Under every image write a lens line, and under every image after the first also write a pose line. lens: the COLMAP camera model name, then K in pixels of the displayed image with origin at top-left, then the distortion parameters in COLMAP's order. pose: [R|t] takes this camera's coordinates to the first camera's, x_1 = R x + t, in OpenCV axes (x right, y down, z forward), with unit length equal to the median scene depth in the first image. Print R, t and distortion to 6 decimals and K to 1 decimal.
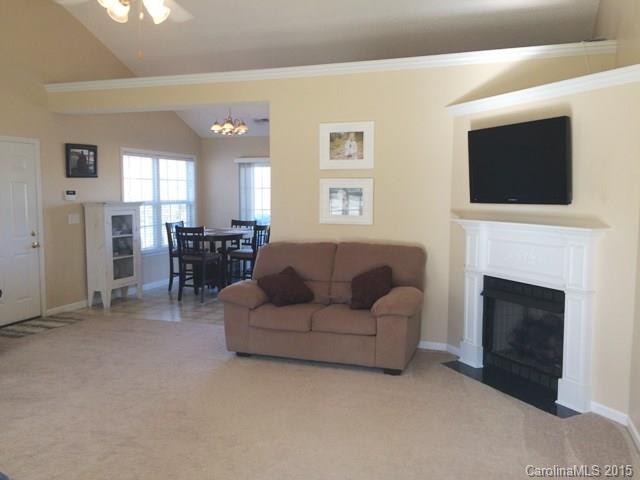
lens RADIAL K [[553.7, 0, 320.0], [0, 553.7, 240.0], [0, 0, 1]] dist [0.057594, -0.009503]
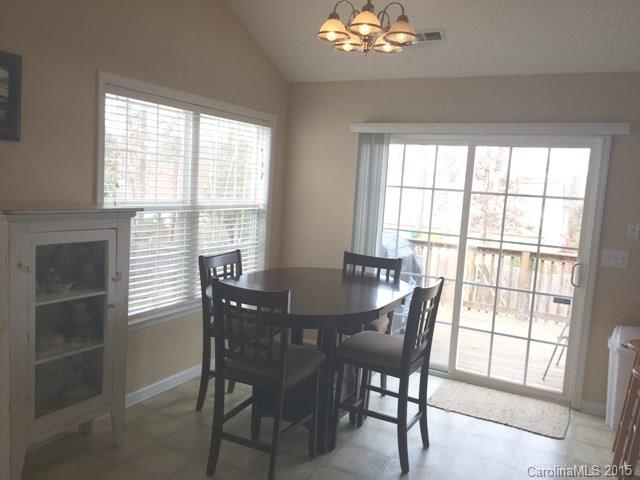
lens RADIAL K [[553.7, 0, 320.0], [0, 553.7, 240.0], [0, 0, 1]] dist [0.057594, -0.009503]
pose [[0.988162, 0.070140, -0.136442, -0.142075], [-0.068180, 0.997492, 0.018994, -0.066517], [0.137432, -0.009467, 0.990466, 0.660809]]
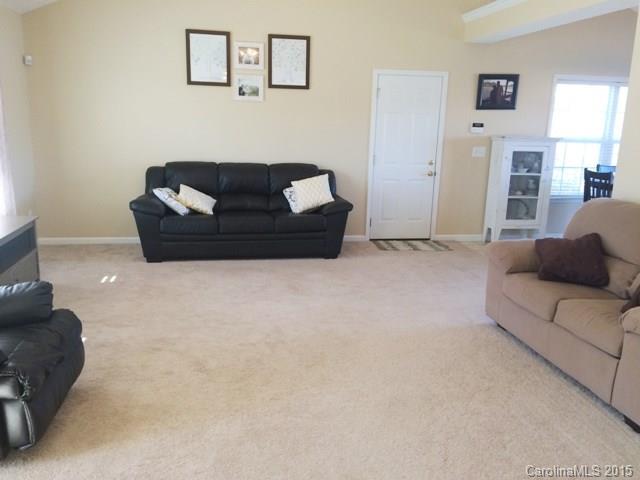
lens RADIAL K [[553.7, 0, 320.0], [0, 553.7, 240.0], [0, 0, 1]] dist [0.057594, -0.009503]
pose [[0.484593, 0.199822, -0.851610, 0.294616], [-0.107887, 0.979779, 0.168504, -0.020020], [0.868061, 0.010221, 0.496353, 0.253955]]
